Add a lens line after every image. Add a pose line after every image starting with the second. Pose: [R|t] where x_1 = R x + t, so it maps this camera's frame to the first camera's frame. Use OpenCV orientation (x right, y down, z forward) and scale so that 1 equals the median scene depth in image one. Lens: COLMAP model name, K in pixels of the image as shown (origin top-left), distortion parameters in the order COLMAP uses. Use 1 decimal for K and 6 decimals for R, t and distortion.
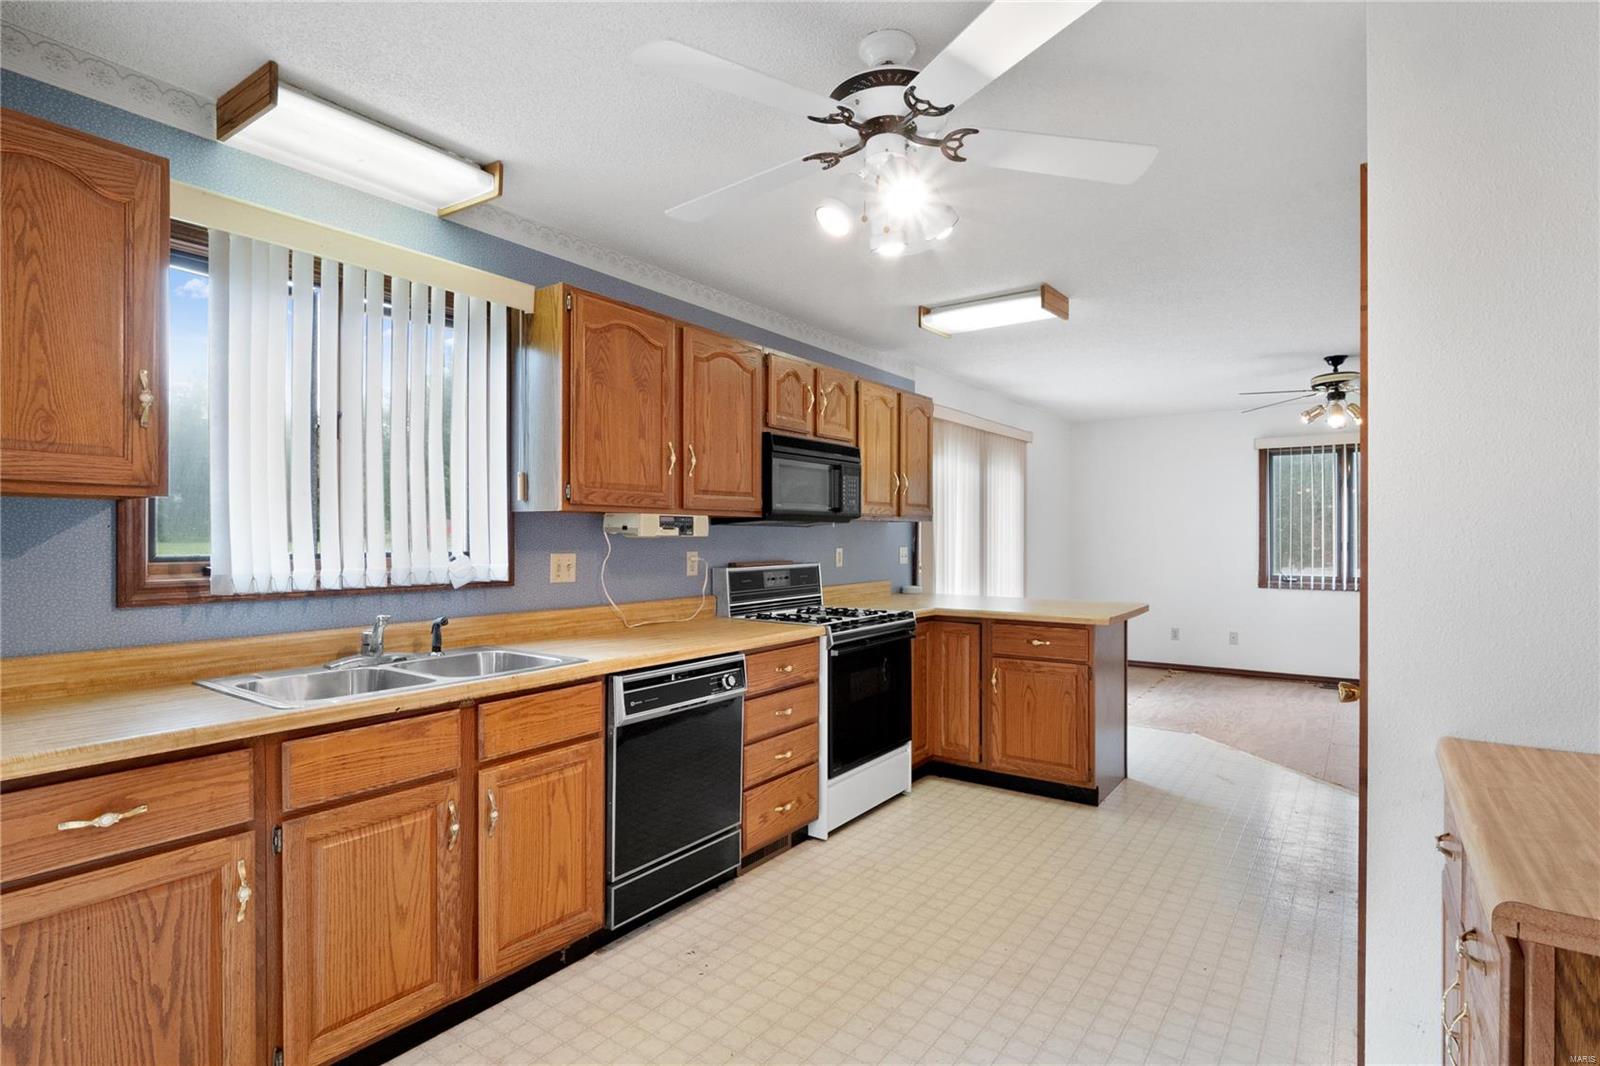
lens RADIAL K [[798.1, 0, 805.1], [0, 798.1, 539.7], [0, 0, 1]] dist [-0.014016, -0.000646]
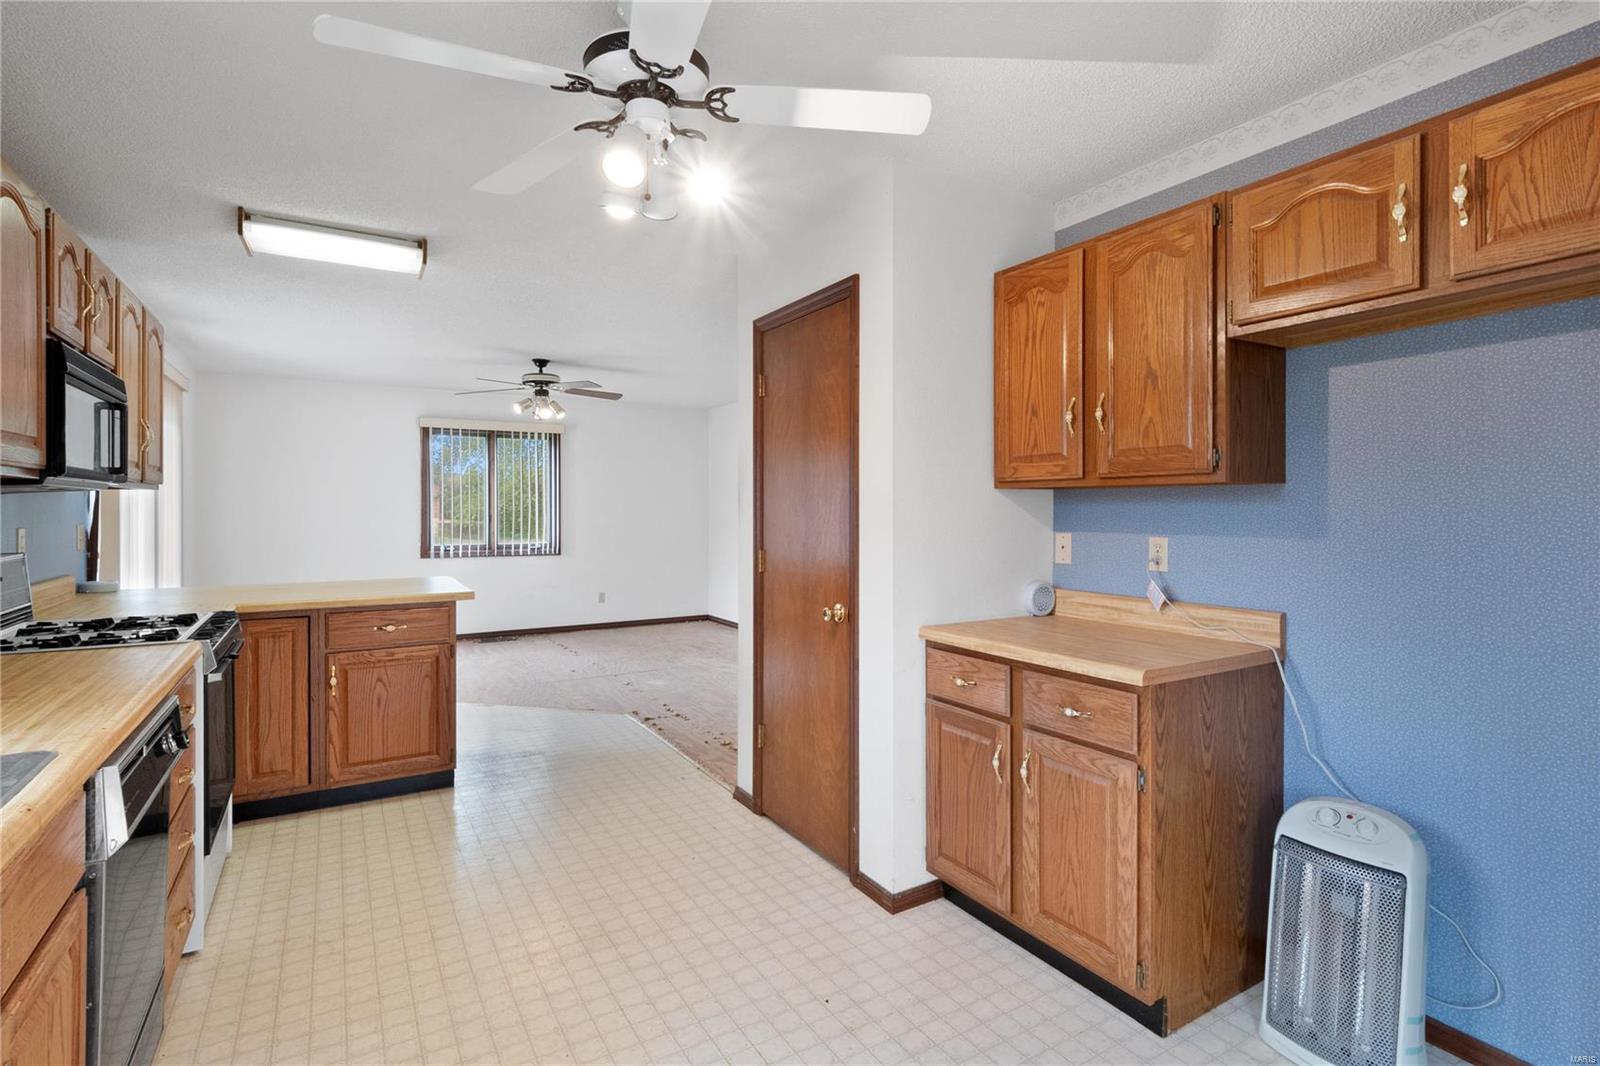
lens RADIAL K [[782.7, 0, 812.5], [0, 782.7, 513.0], [0, 0, 1]] dist [0.001068, -0.000040]
pose [[0.387067, -0.003007, 0.922047, -0.488515], [0.001312, 0.999995, 0.002711, -0.004912], [-0.922051, 0.000160, 0.387069, 0.304501]]
